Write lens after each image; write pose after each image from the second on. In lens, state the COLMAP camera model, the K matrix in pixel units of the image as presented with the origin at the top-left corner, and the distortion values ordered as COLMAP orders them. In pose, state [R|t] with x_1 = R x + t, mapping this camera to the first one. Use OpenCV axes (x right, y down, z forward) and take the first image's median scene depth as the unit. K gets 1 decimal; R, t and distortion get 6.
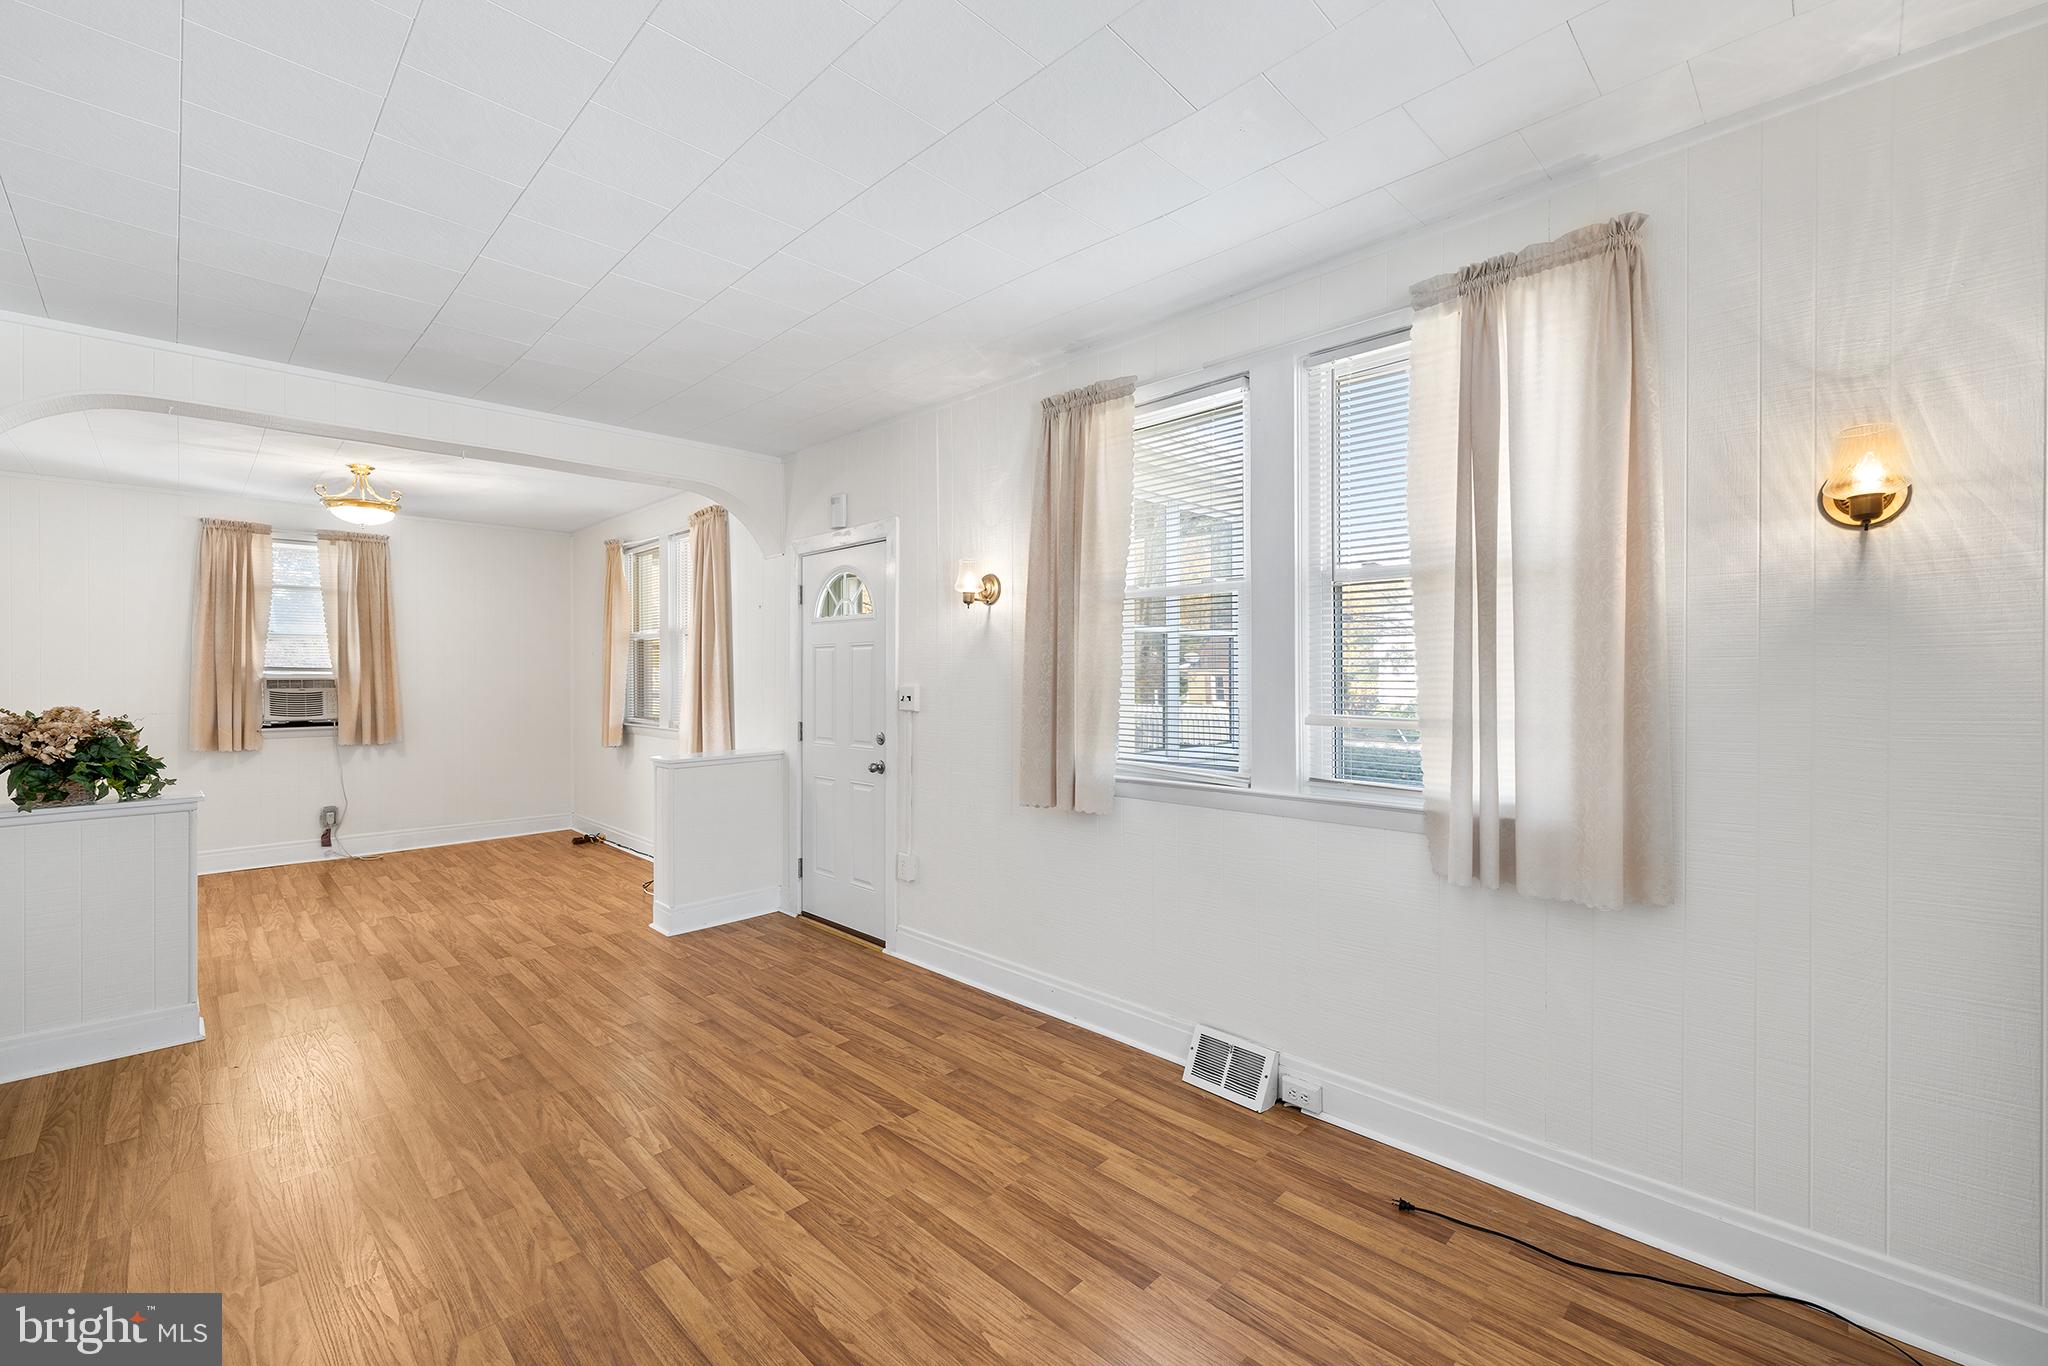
lens RADIAL K [[846.9, 0, 1026.1], [0, 846.9, 681.9], [0, 0, 1]] dist [0.000492, -0.000908]
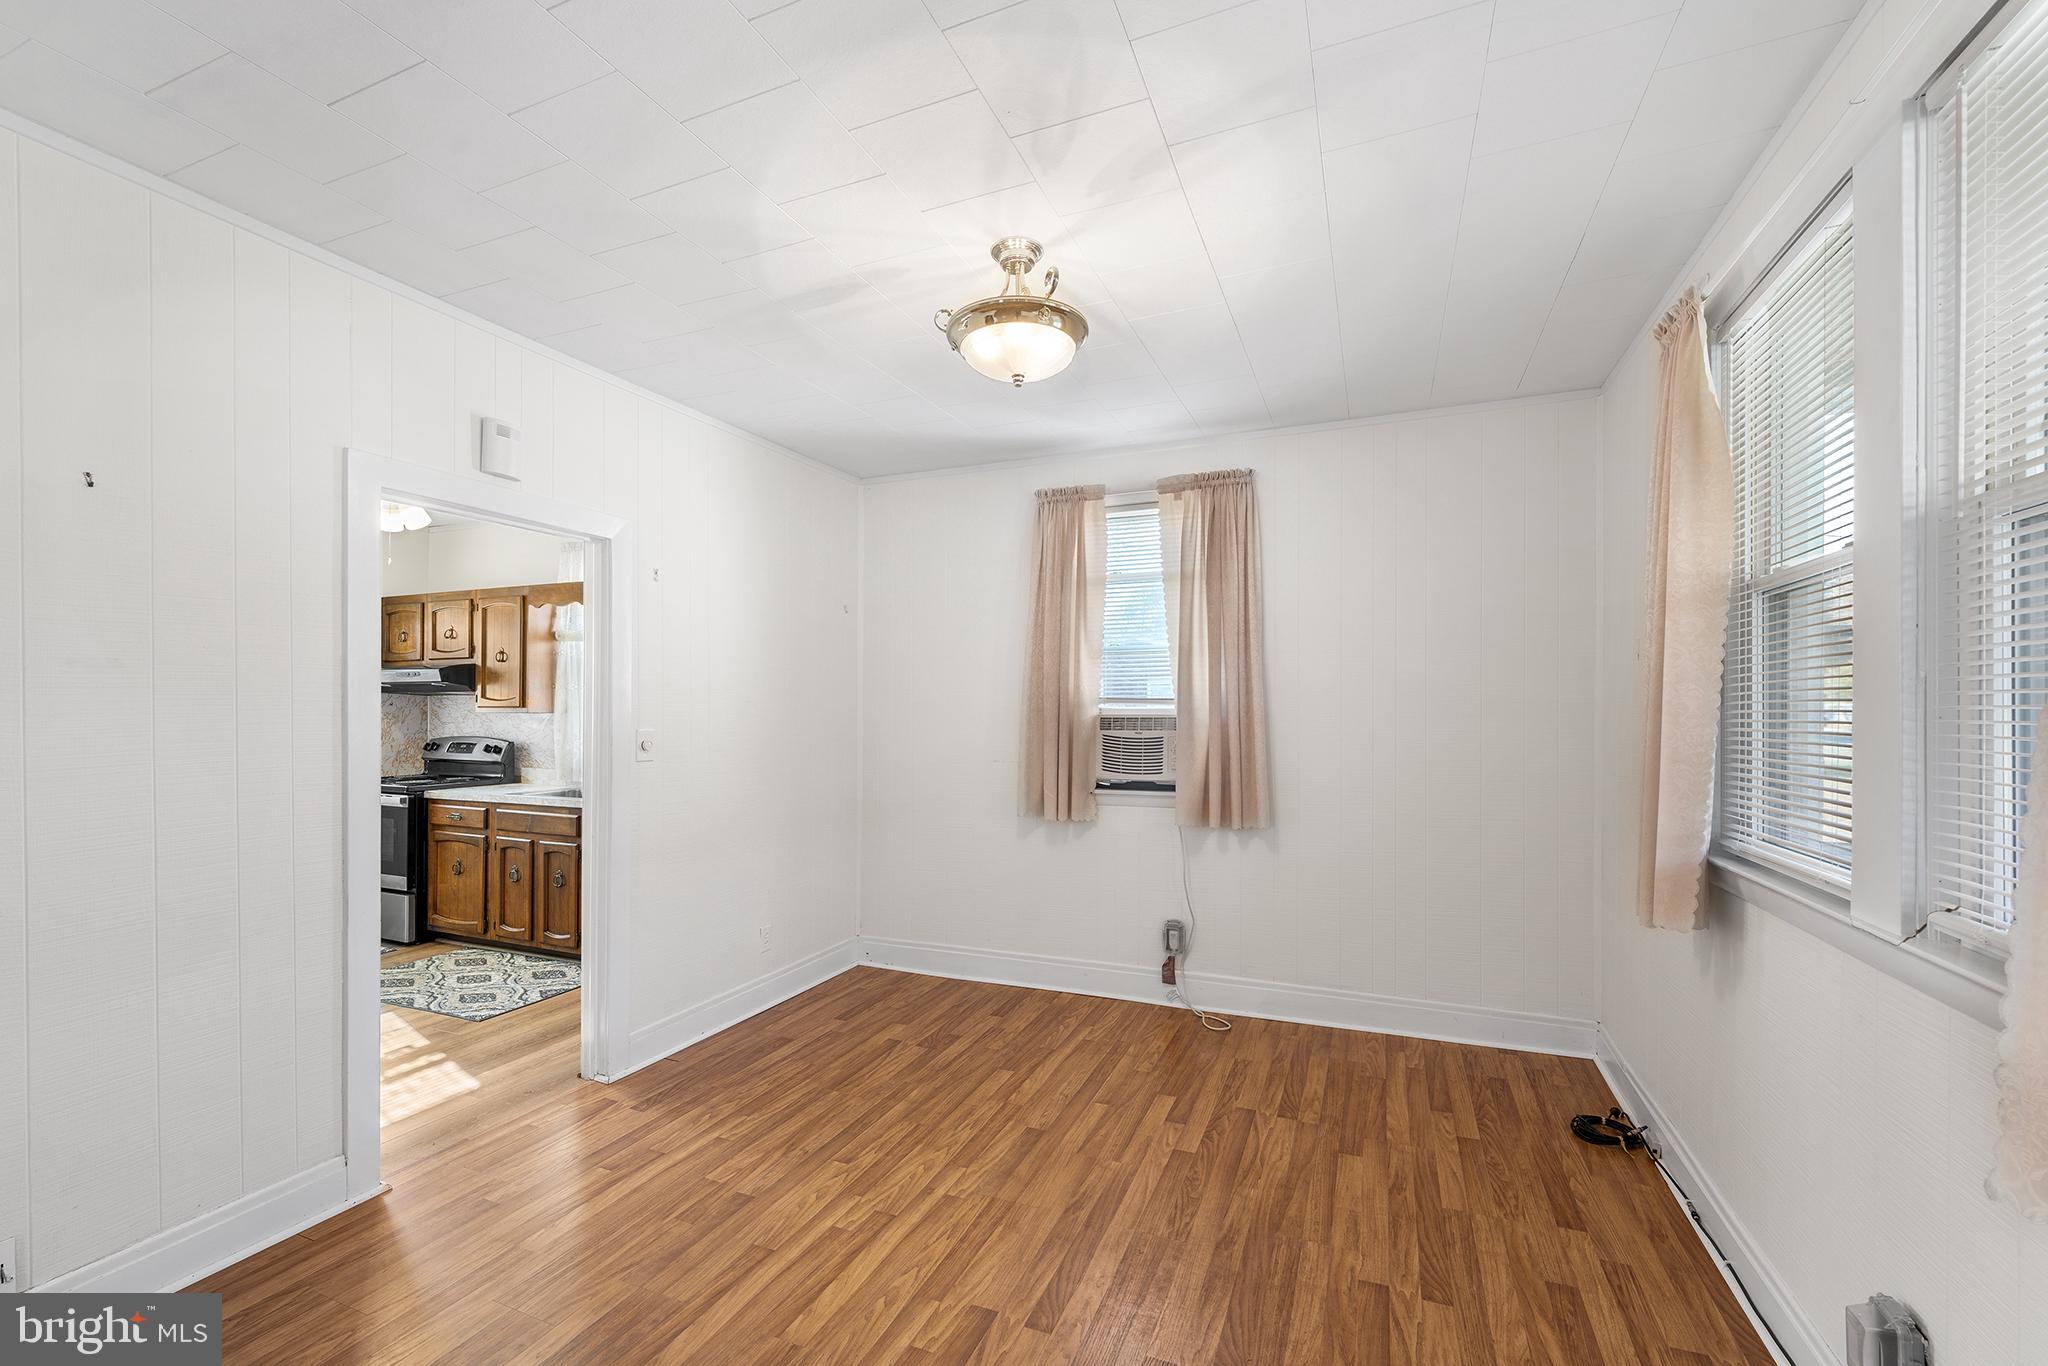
lens RADIAL K [[846.9, 0, 1030.7], [0, 846.9, 709.6], [0, 0, 1]] dist [0.000492, -0.000908]
pose [[0.377169, 0.002388, -0.926141, -0.272318], [-0.007252, 0.999974, -0.000375, -0.007175], [0.926116, 0.006858, 0.377176, 0.637852]]
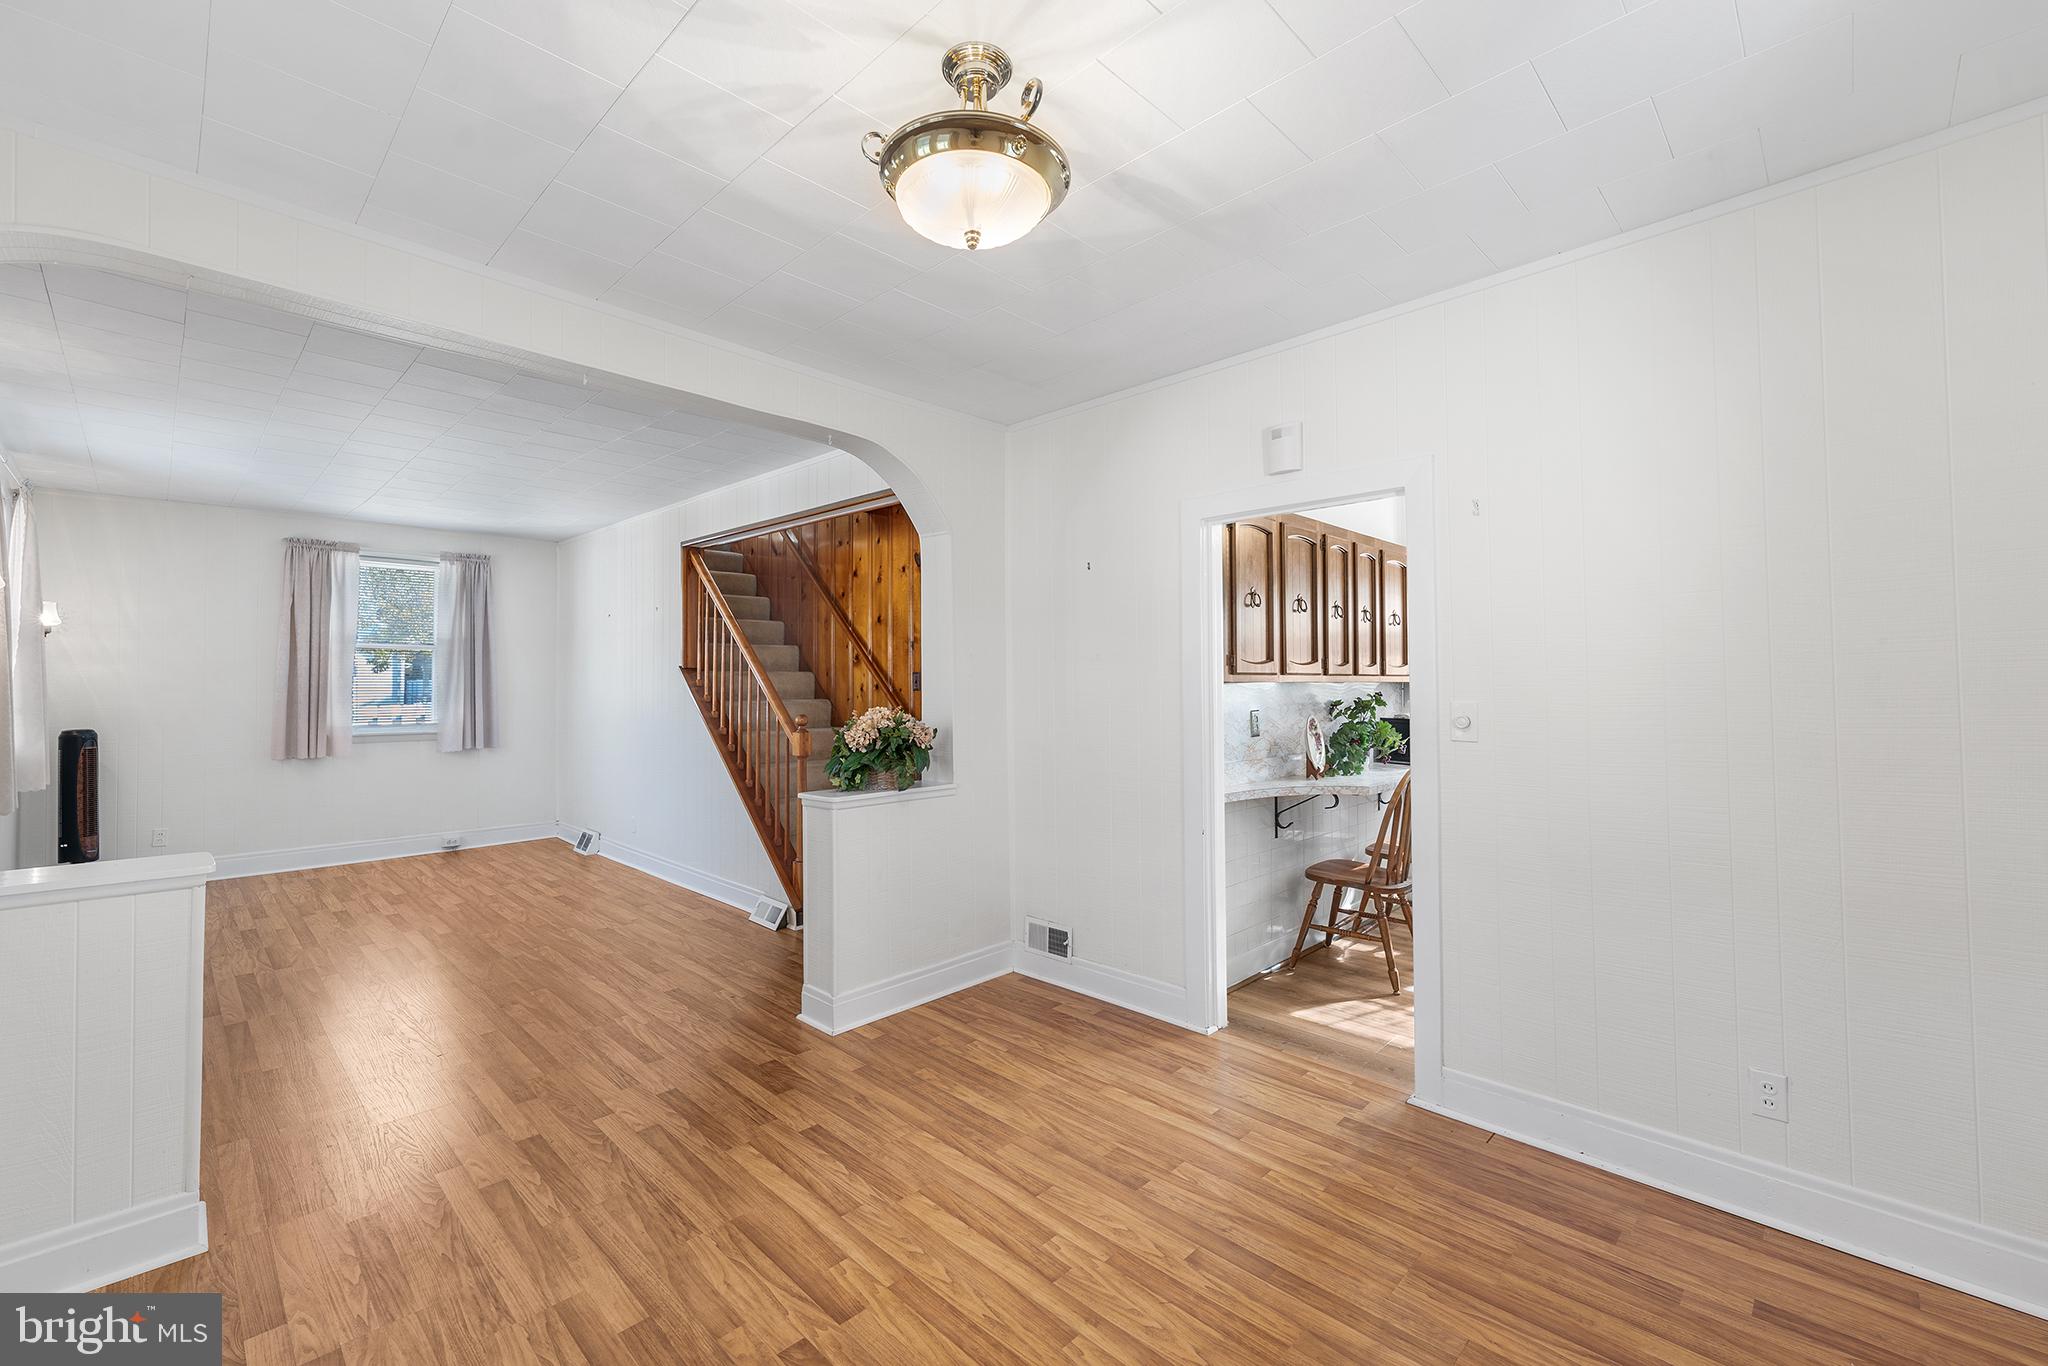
lens RADIAL K [[846.9, 0, 1021.6], [0, 846.9, 666.0], [0, 0, 1]] dist [0.000492, -0.000908]
pose [[-0.999957, 0.005634, -0.007378, -1.468915], [0.005706, 0.999937, -0.009690, -0.013027], [0.007323, -0.009731, -0.999926, 1.995585]]
